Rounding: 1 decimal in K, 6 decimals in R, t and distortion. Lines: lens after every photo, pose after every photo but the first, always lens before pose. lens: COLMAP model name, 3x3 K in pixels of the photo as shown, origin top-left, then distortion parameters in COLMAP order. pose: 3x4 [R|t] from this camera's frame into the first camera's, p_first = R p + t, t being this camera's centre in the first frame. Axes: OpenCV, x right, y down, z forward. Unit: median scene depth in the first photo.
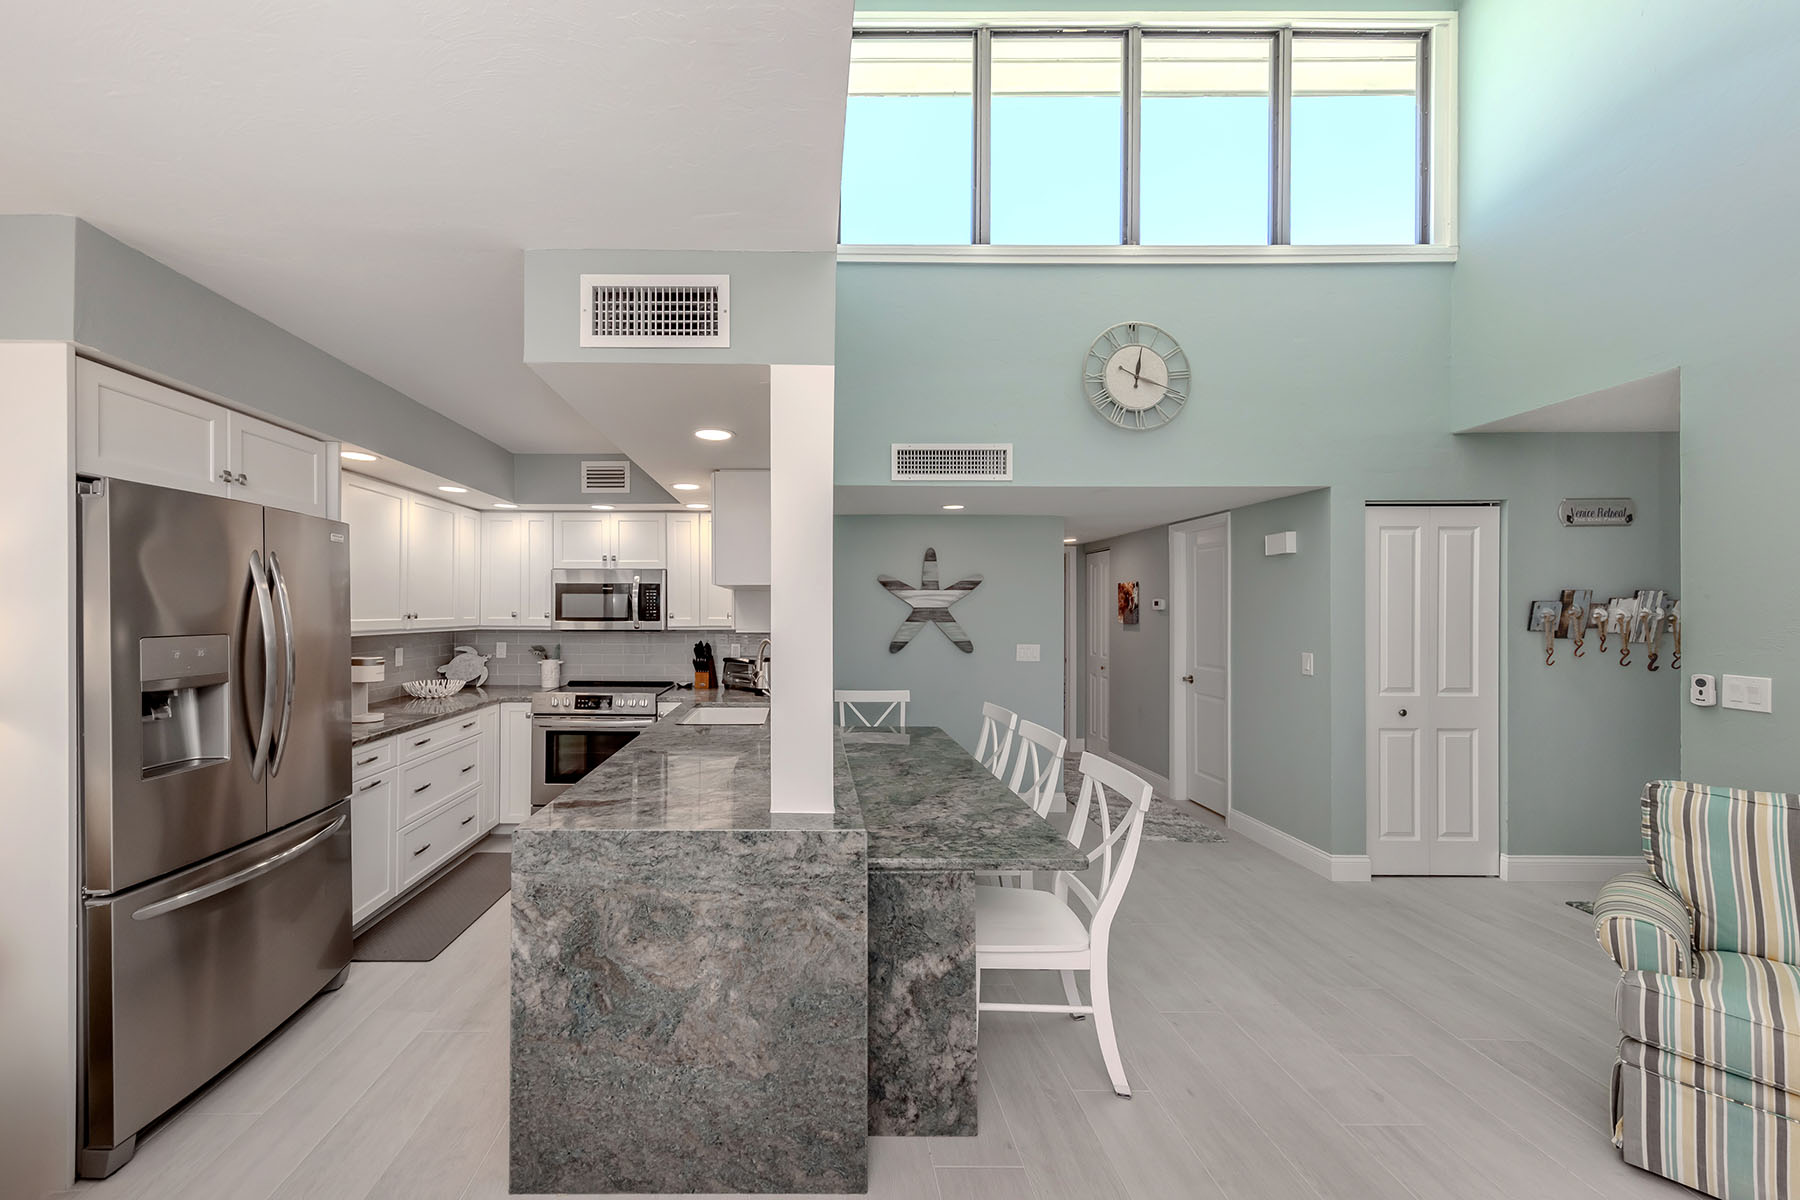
lens RADIAL K [[663.6, 0, 798.9], [0, 663.6, 605.3], [0, 0, 1]] dist [0.006540, -0.001330]
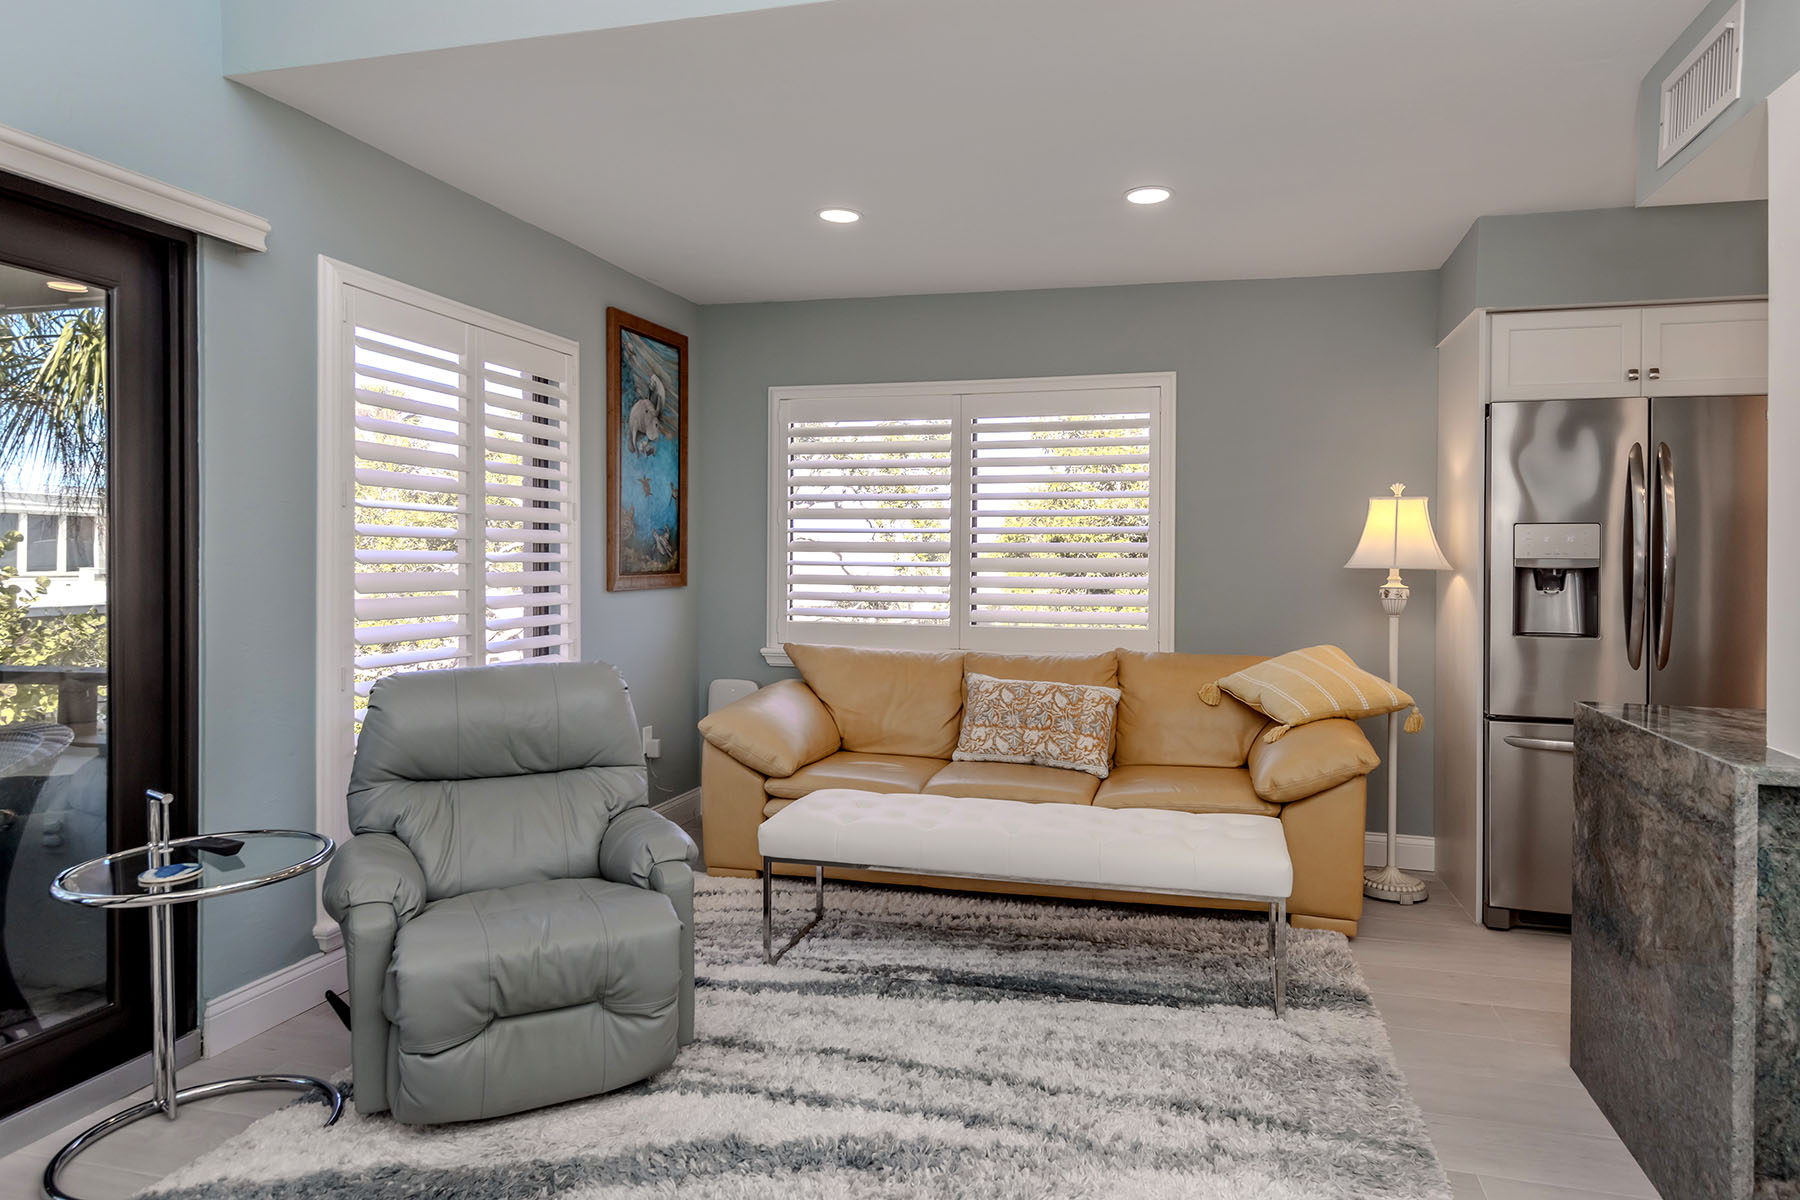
lens RADIAL K [[1075.7, 0, 974.1], [0, 1075.7, 570.0], [0, 0, 1]] dist [0.011402, -0.002379]
pose [[-0.217352, 0.004155, -0.976084, 0.523745], [-0.001267, 0.999989, 0.004538, 0.053994], [0.976092, 0.002223, -0.217344, 0.189962]]
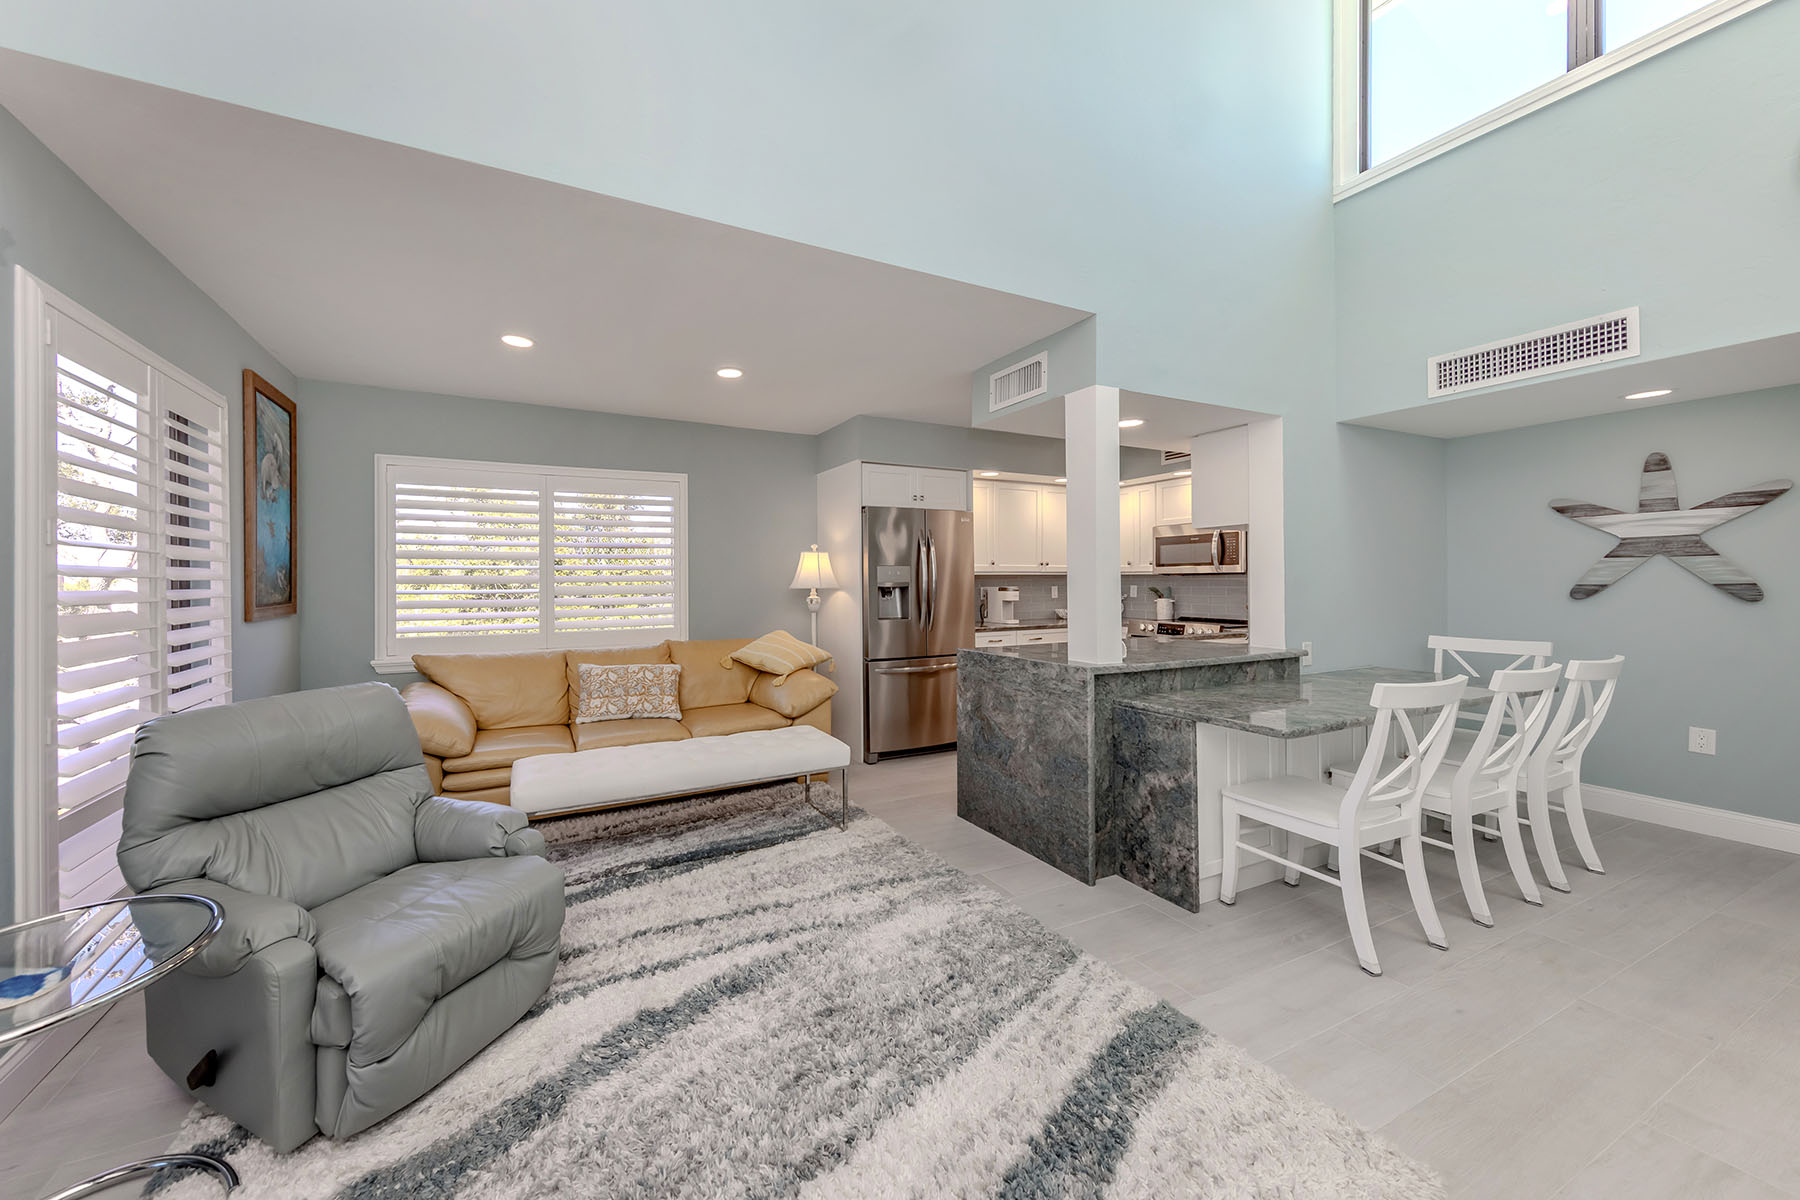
lens RADIAL K [[620.5, 0, 828.6], [0, 620.5, 578.8], [0, 0, 1]] dist [0.010333, -0.000762]
pose [[0.439900, -0.007339, -0.898017, 0.474874], [0.013929, 0.999902, -0.001348, 0.042695], [0.897939, -0.011916, 0.439959, -0.102134]]
